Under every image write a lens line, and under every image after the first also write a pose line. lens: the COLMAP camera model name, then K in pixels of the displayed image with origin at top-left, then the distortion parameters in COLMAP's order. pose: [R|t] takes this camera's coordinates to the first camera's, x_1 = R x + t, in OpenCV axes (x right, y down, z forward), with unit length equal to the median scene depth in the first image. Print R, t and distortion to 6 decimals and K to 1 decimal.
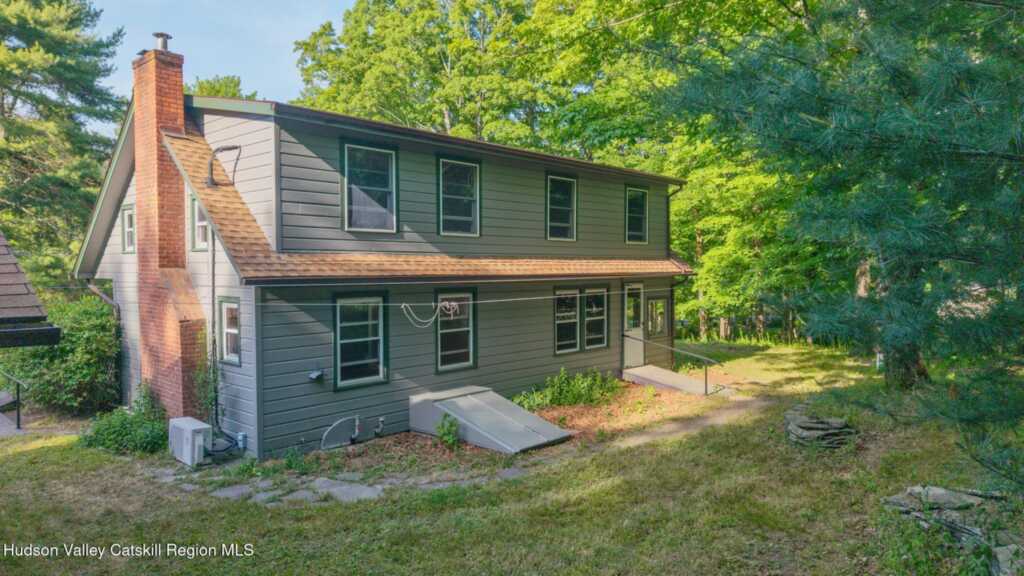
lens RADIAL K [[684.6, 0, 512.5], [0, 684.6, 286.4], [0, 0, 1]] dist [0.031594, -0.001905]
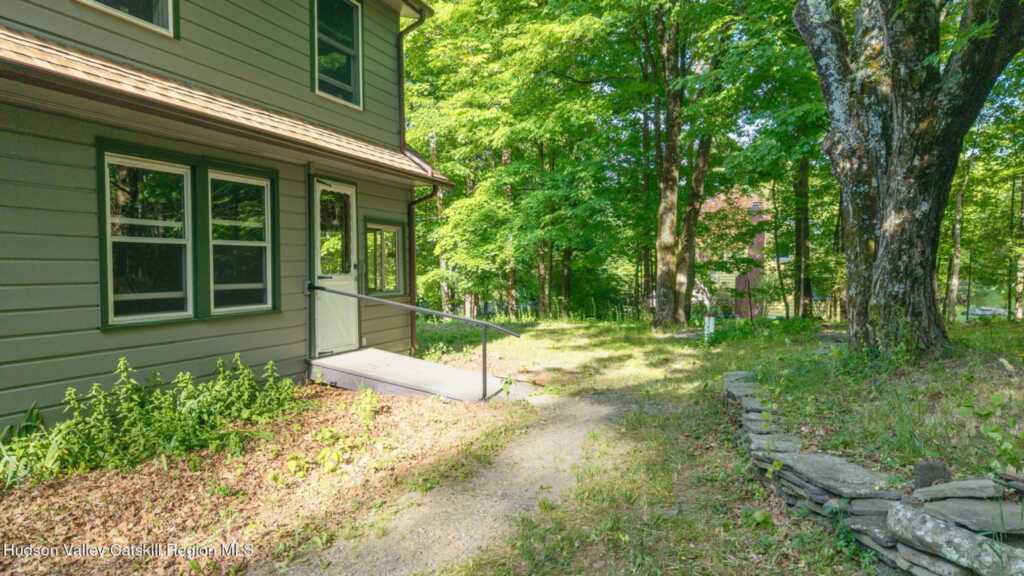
lens RADIAL K [[684.6, 0, 514.2], [0, 684.6, 285.3], [0, 0, 1]] dist [0.031594, -0.001905]
pose [[0.925476, -0.015231, 0.378499, 0.105000], [0.015494, 0.999877, 0.002352, 0.067294], [-0.378488, 0.003688, 0.925599, 0.478951]]
